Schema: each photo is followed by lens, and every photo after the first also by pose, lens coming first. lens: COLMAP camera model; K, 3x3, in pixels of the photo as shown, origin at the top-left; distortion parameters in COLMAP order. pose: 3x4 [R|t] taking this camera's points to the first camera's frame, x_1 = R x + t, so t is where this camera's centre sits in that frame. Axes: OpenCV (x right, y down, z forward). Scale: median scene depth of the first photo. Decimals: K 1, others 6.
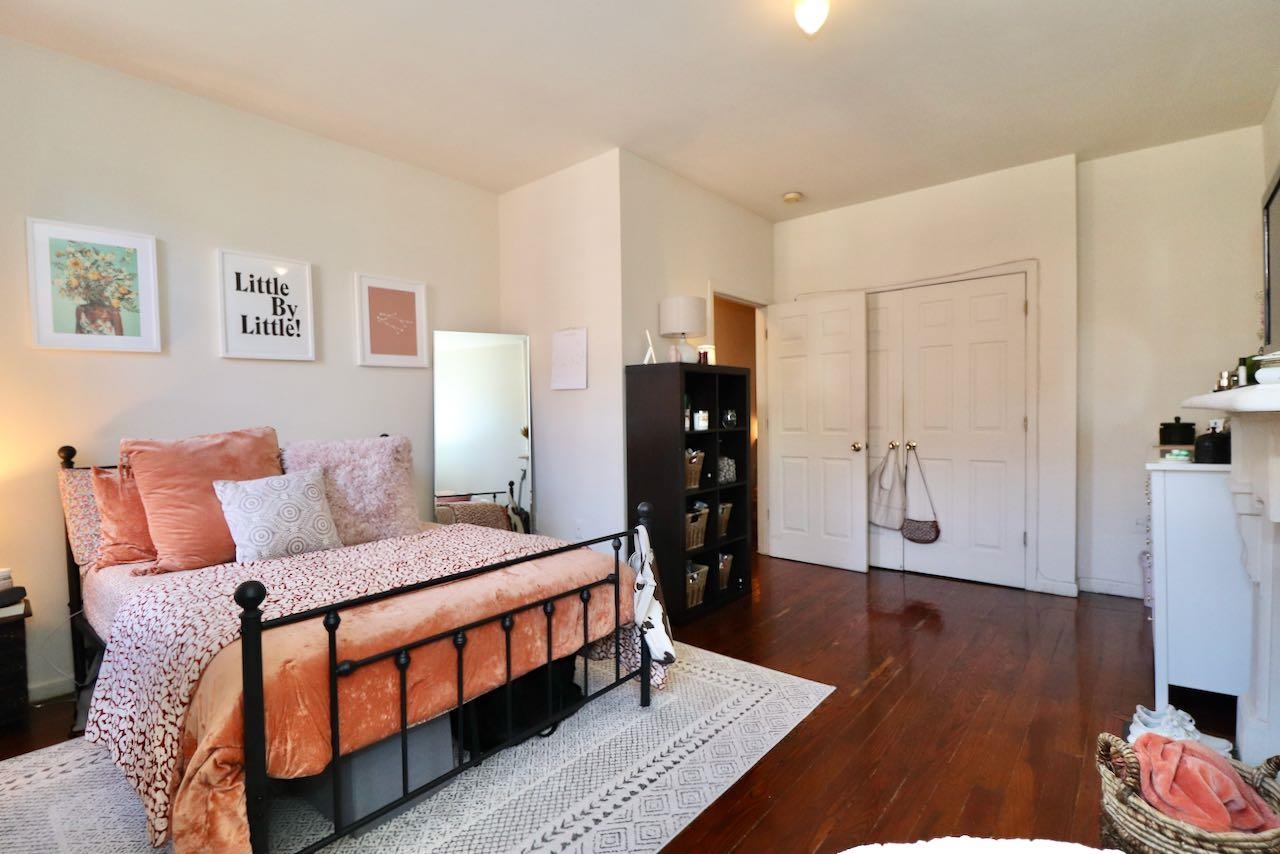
lens RADIAL K [[592.7, 0, 645.5], [0, 592.7, 424.8], [0, 0, 1]] dist [0.001429, -0.012804]
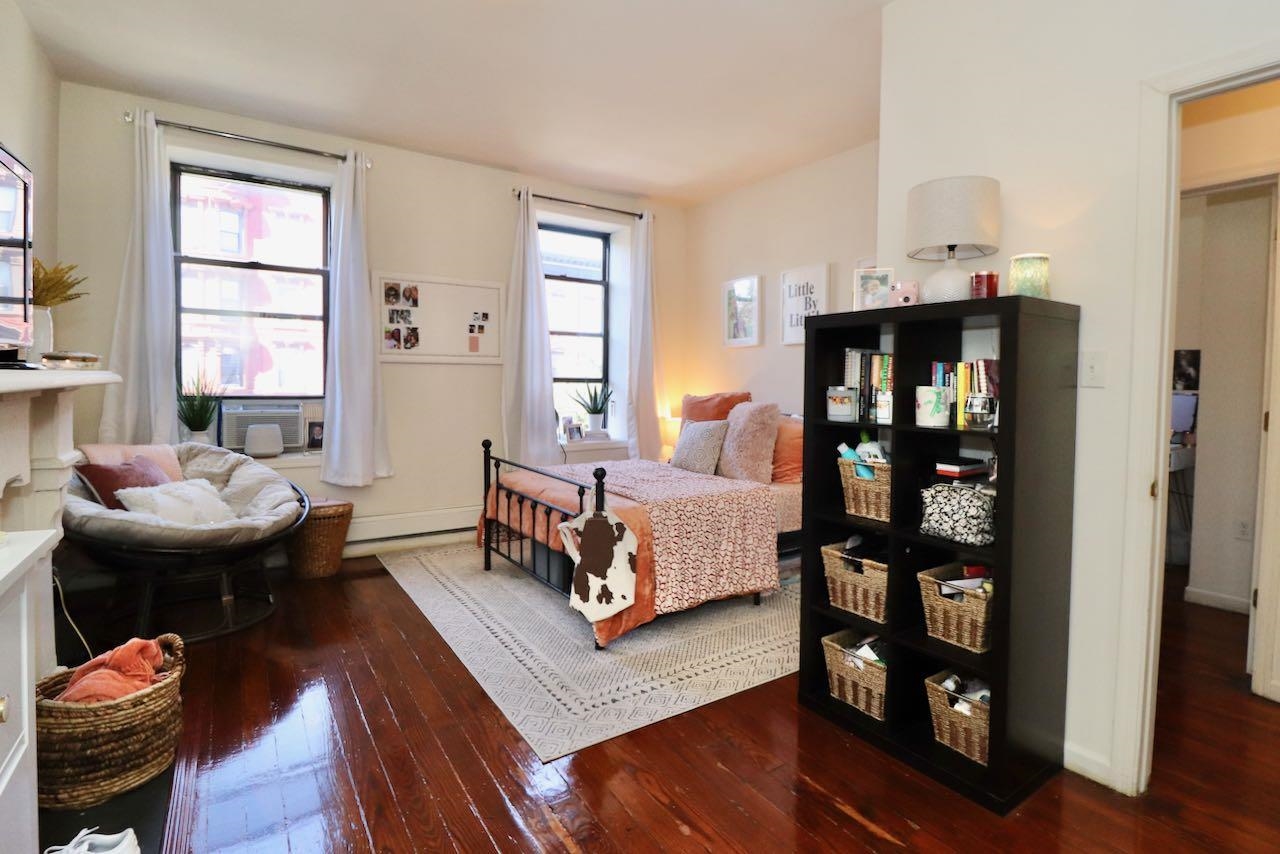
lens RADIAL K [[624.5, 0, 686.6], [0, 624.5, 403.2], [0, 0, 1]] dist [-0.000133, -0.015378]
pose [[-0.243796, 0.045274, -0.968769, 0.820335], [-0.032353, 0.997974, 0.054781, -0.043440], [0.969287, 0.044698, -0.241837, 1.085164]]
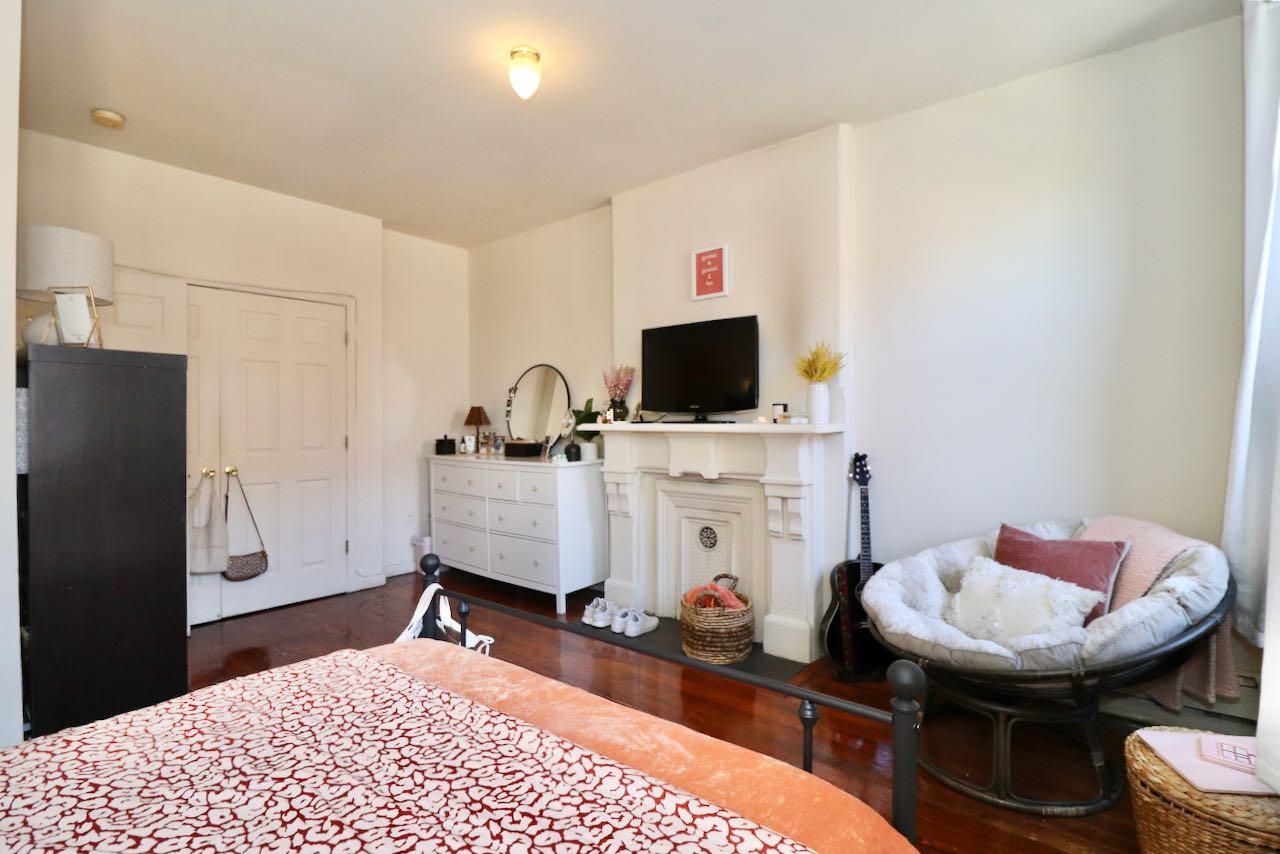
lens RADIAL K [[619.3, 0, 645.0], [0, 619.3, 423.6], [0, 0, 1]] dist [0.003601, -0.013858]
pose [[-0.008719, 0.006031, 0.999944, -0.630899], [0.020662, 0.999769, -0.005850, -0.023025], [-0.999749, 0.020610, -0.008842, 0.544721]]
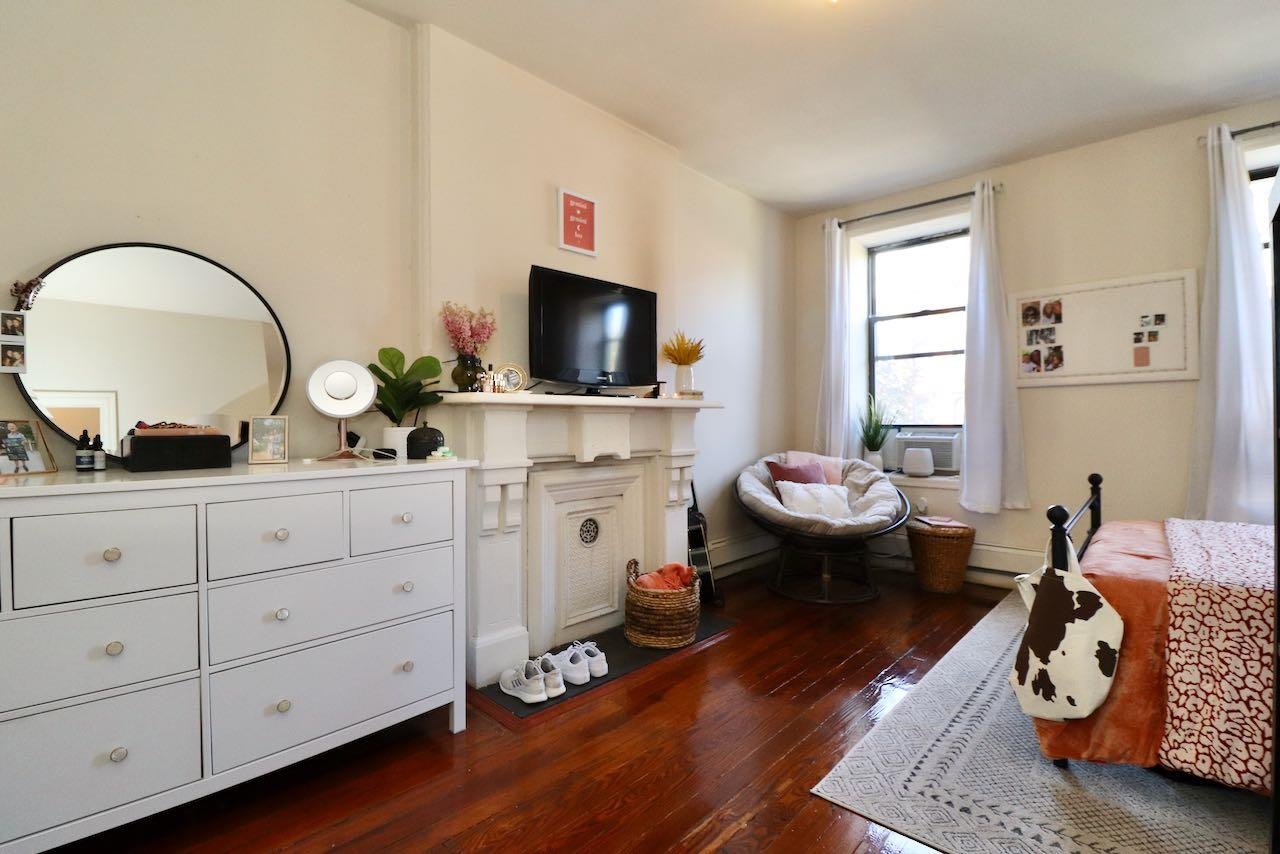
lens RADIAL K [[596.7, 0, 649.1], [0, 596.7, 425.4], [0, 0, 1]] dist [-0.000971, -0.013040]
pose [[-0.998582, 0.020694, 0.049040, 0.378664], [0.021853, 0.999492, 0.023215, -0.004833], [-0.048535, 0.024253, -0.998527, 1.371384]]
